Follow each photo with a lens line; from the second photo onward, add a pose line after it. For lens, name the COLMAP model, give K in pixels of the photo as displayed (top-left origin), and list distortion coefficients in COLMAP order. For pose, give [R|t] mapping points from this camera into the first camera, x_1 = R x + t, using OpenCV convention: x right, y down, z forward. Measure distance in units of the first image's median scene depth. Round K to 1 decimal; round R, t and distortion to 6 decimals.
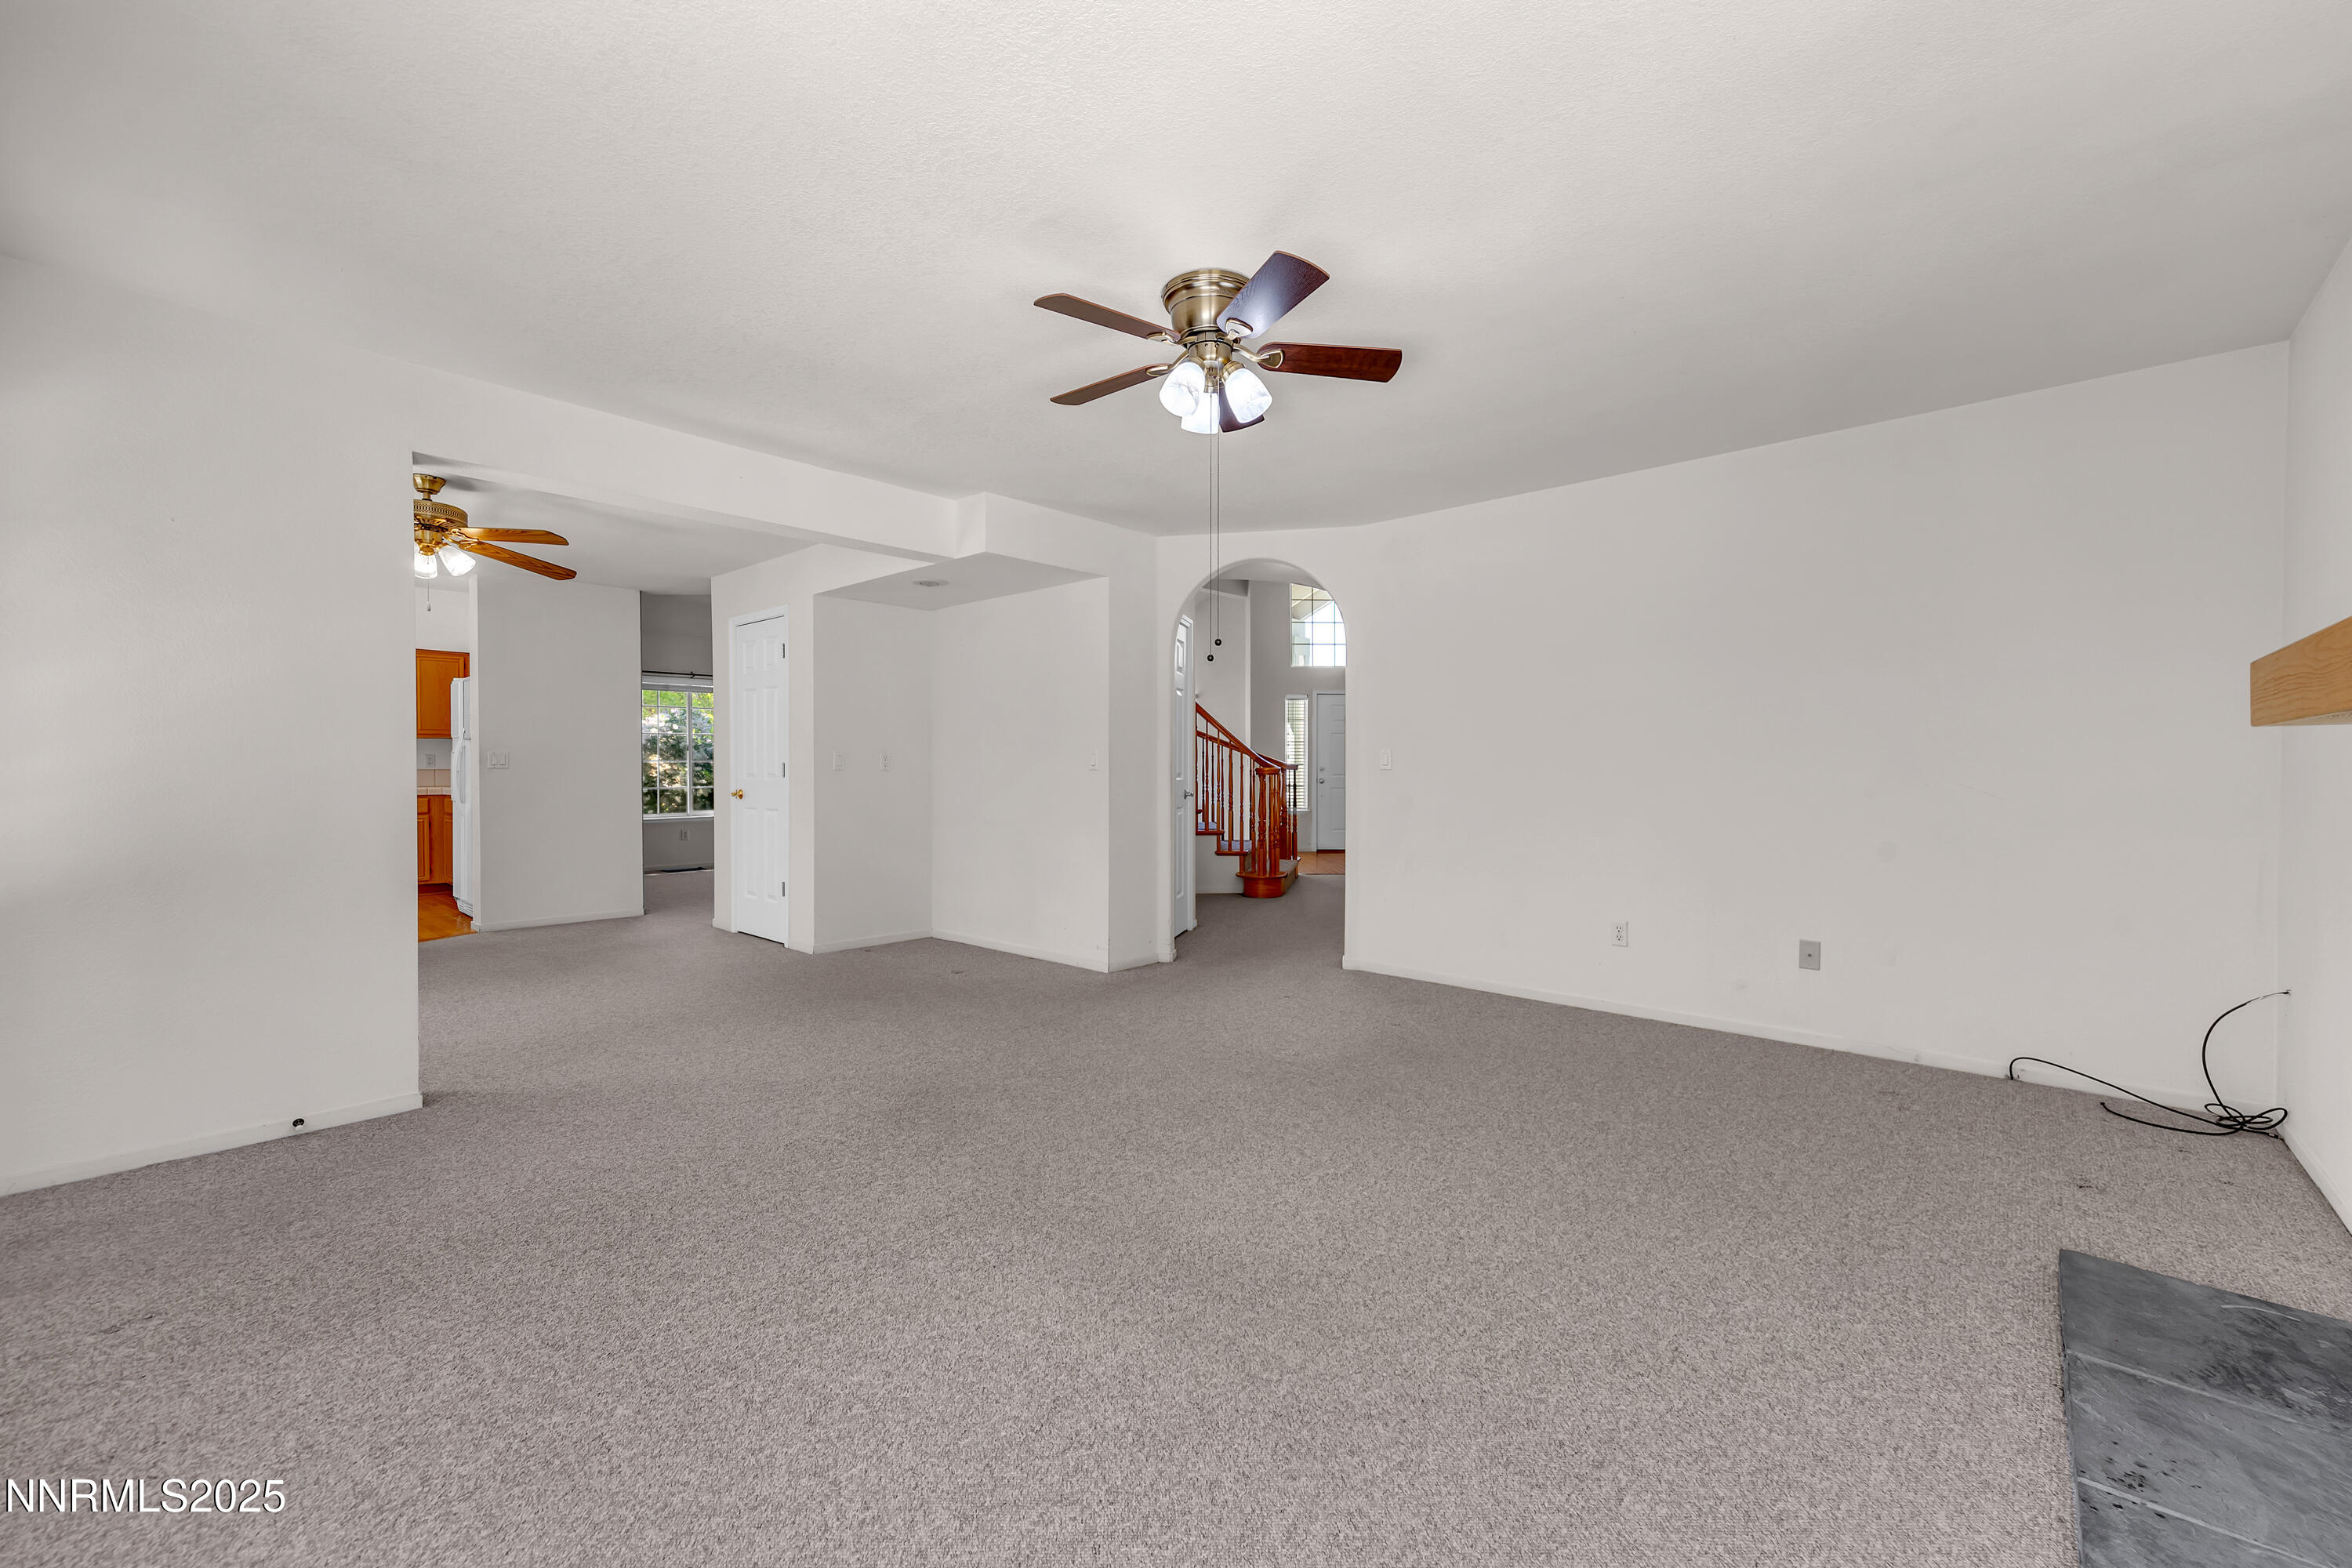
lens RADIAL K [[944.4, 0, 1215.4], [0, 944.4, 750.3], [0, 0, 1]] dist [0.003865, 0.000060]
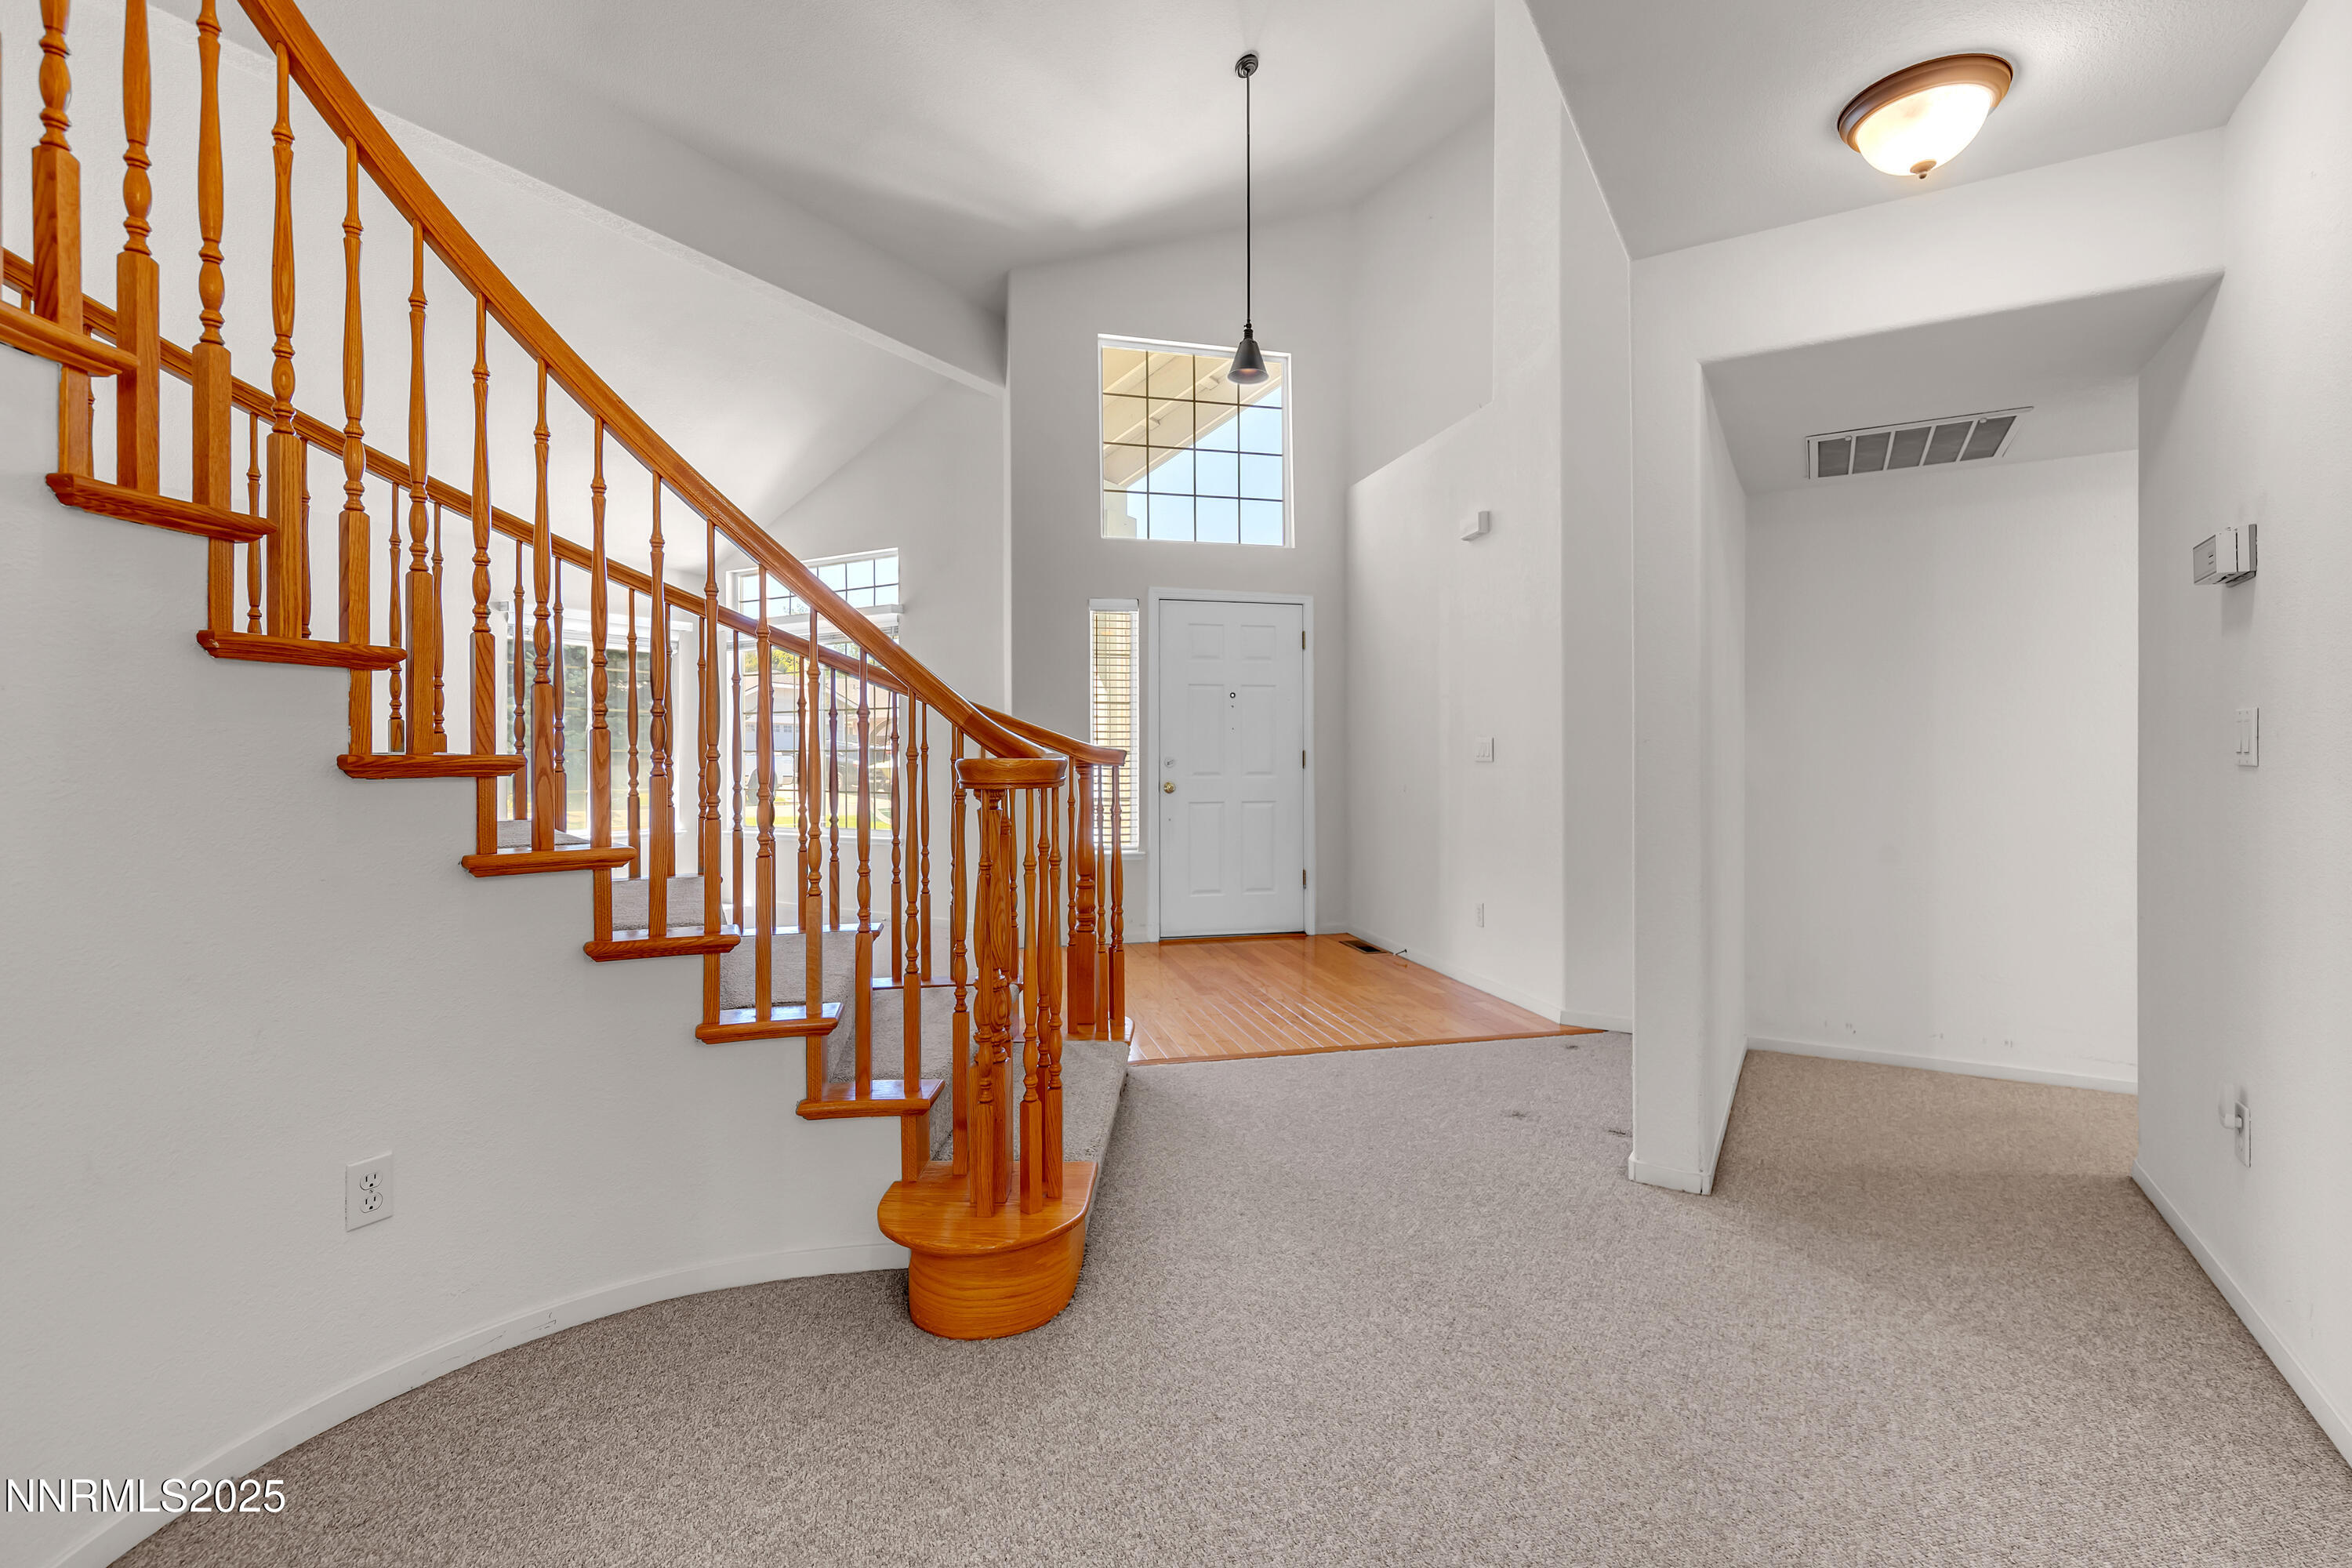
lens RADIAL K [[1075.2, 0, 1177.6], [0, 1075.2, 755.3], [0, 0, 1]] dist [0.000114, -0.000114]
pose [[0.988505, -0.000307, 0.151186, 0.117591], [-0.002082, 0.999875, 0.015647, 0.027025], [-0.151172, -0.015782, 0.988382, 1.528866]]
